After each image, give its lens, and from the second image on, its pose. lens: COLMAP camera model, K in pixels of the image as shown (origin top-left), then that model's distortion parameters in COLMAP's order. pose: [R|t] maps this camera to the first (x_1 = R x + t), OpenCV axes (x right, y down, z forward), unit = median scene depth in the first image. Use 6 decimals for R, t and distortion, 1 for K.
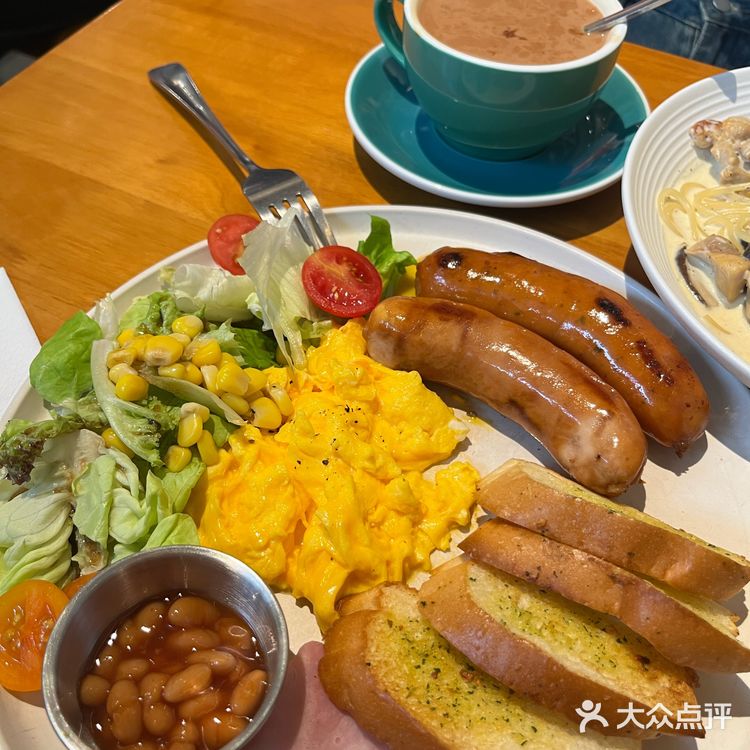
lens RADIAL K [[777.7, 0, 371.5], [0, 777.7, 374.8], [0, 0, 1]] dist [0.012768, 0.000000]
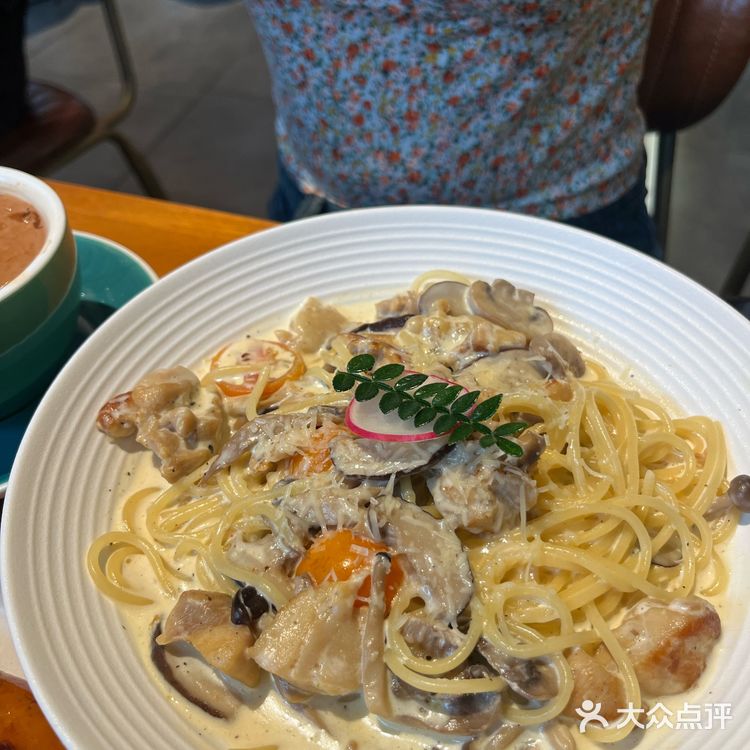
lens RADIAL K [[777.7, 0, 377.2], [0, 777.7, 378.9], [0, 0, 1]] dist [0.012768, 0.000000]
pose [[0.783648, -0.476821, 0.398167, 0.415382], [0.522124, 0.852846, -0.006297, -0.257032], [-0.336573, 0.212828, 0.917291, 0.342209]]
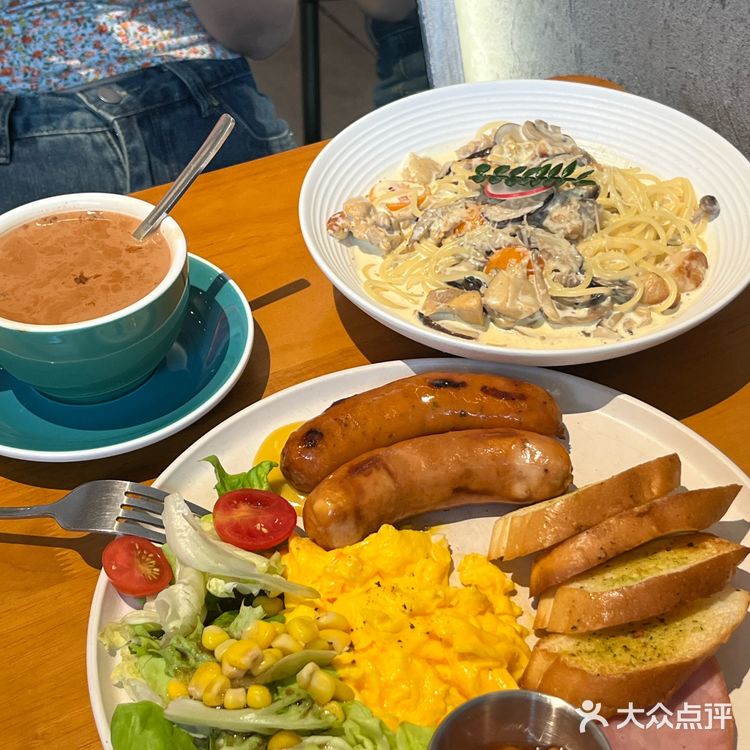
lens RADIAL K [[1306.4, 0, 375.2], [0, 1306.4, 376.7], [0, 0, 1]] dist [0.124657, 0.000000]
pose [[0.609155, -0.567657, 0.553801, -0.812498], [0.656350, 0.752818, 0.049700, -0.248813], [-0.445124, 0.333212, 0.831164, -0.578229]]
